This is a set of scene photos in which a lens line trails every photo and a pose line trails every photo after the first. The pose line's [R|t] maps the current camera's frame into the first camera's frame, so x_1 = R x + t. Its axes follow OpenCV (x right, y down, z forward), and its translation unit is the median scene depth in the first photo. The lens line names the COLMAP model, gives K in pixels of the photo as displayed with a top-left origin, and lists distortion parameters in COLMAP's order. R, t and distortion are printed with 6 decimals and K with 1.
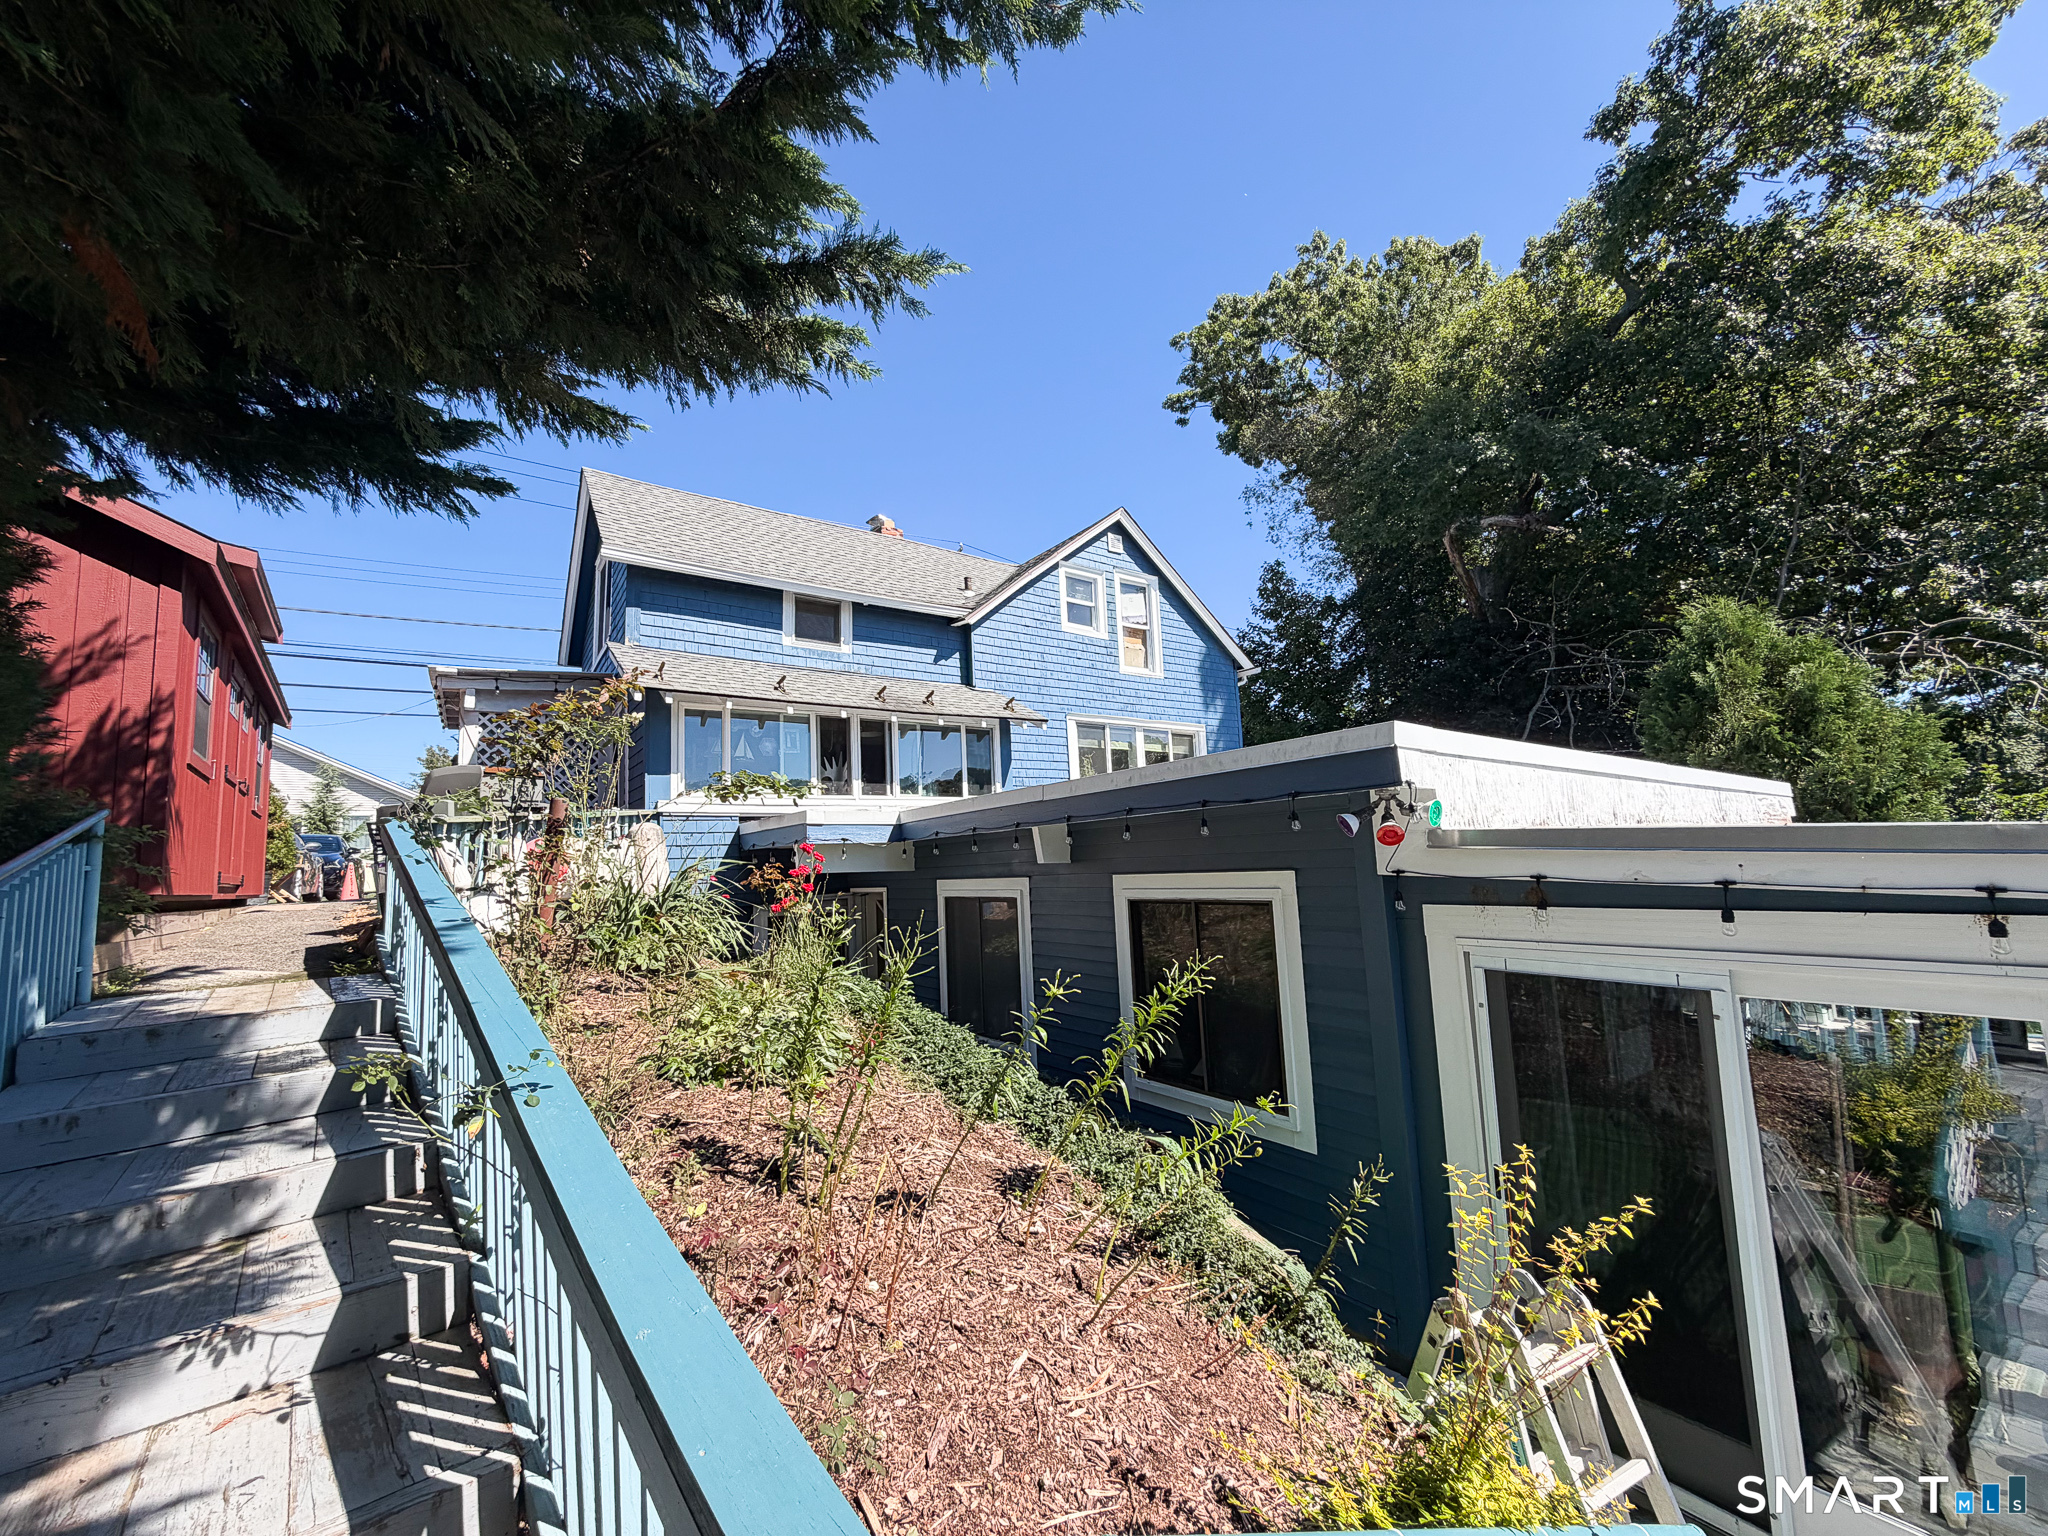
lens RADIAL K [[822.2, 0, 1021.6], [0, 822.2, 773.5], [0, 0, 1]] dist [-0.003029, -0.000362]
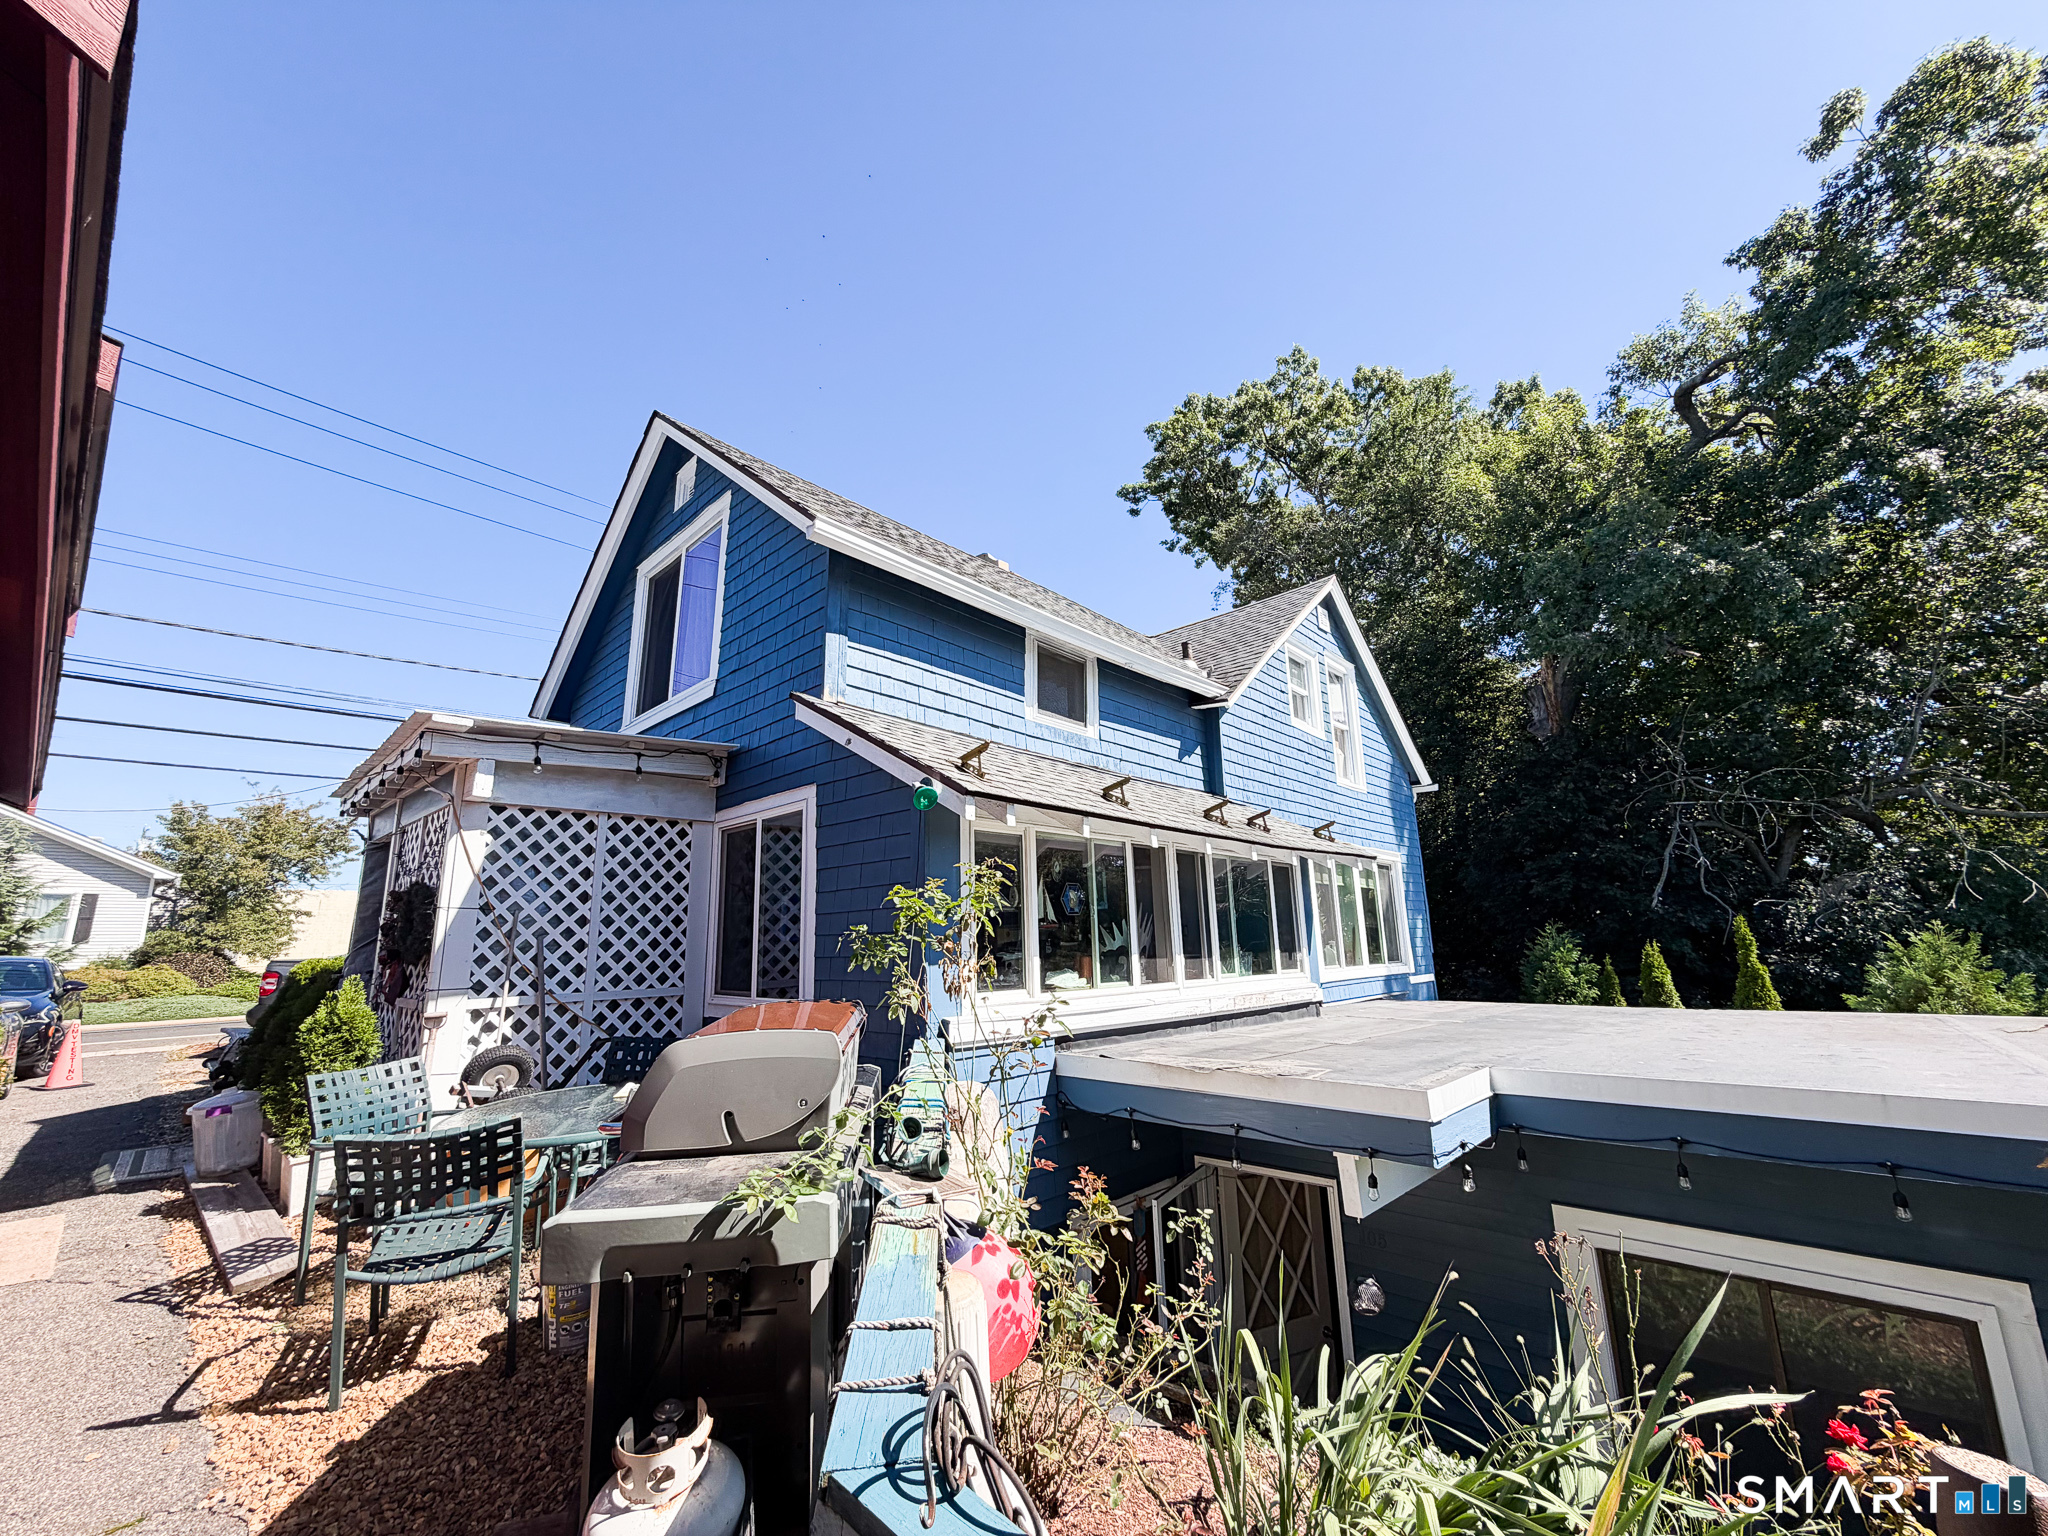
lens RADIAL K [[822.2, 0, 1024.4], [0, 822.2, 767.9], [0, 0, 1]] dist [-0.003029, -0.000362]
pose [[0.978302, 0.064949, 0.196742, -0.361846], [-0.043853, 0.992991, -0.109749, -0.046381], [-0.202491, 0.098740, 0.974293, 0.356152]]
